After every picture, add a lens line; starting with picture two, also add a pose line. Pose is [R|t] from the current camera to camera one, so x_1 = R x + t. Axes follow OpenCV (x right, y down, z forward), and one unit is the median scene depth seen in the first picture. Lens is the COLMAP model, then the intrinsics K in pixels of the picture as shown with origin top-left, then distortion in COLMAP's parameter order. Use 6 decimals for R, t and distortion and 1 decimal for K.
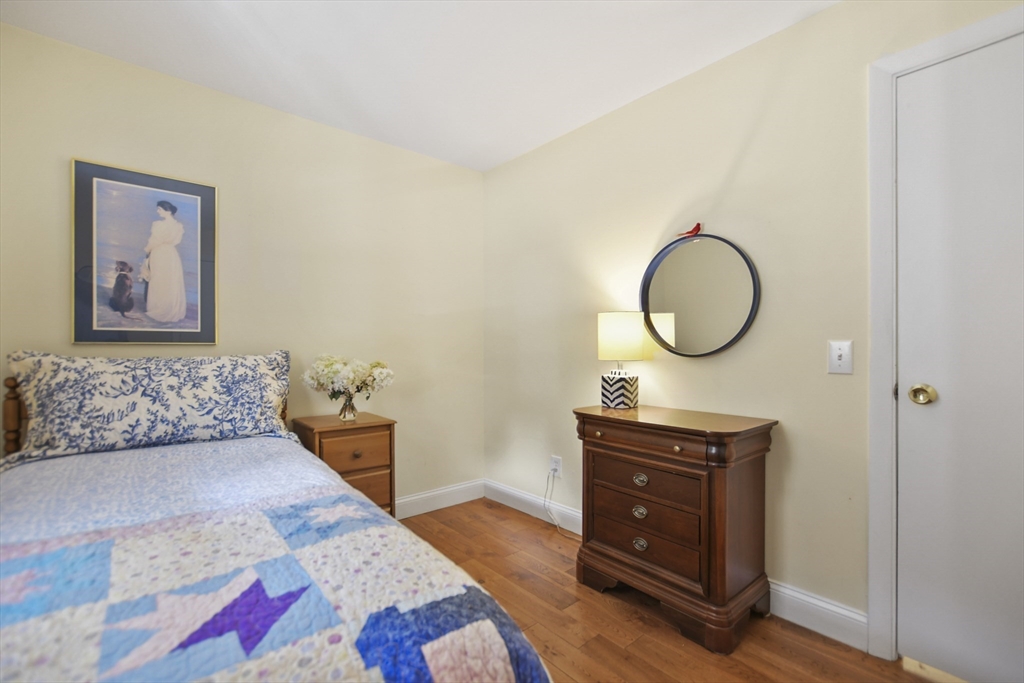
lens RADIAL K [[450.2, 0, 513.7], [0, 450.2, 343.5], [0, 0, 1]] dist [-0.009840, 0.003350]
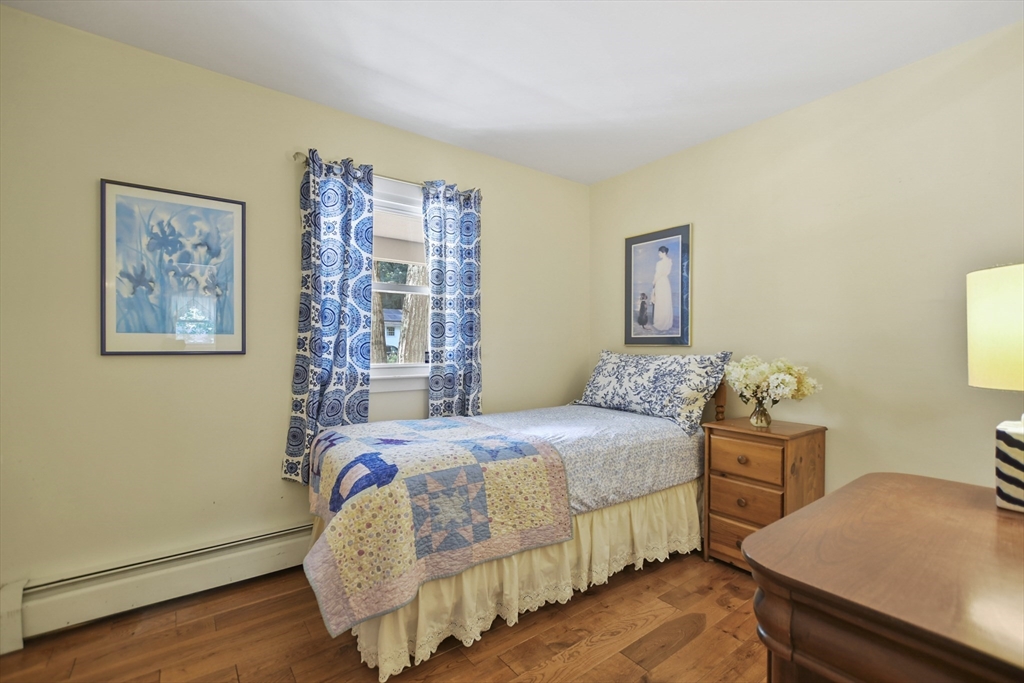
lens RADIAL K [[450.2, 0, 509.1], [0, 450.2, 344.6], [0, 0, 1]] dist [-0.009840, 0.003350]
pose [[-0.056573, -0.004341, -0.998389, 0.737050], [-0.000220, 0.999991, -0.004335, 0.003622], [0.998398, -0.000025, -0.056574, 0.637027]]
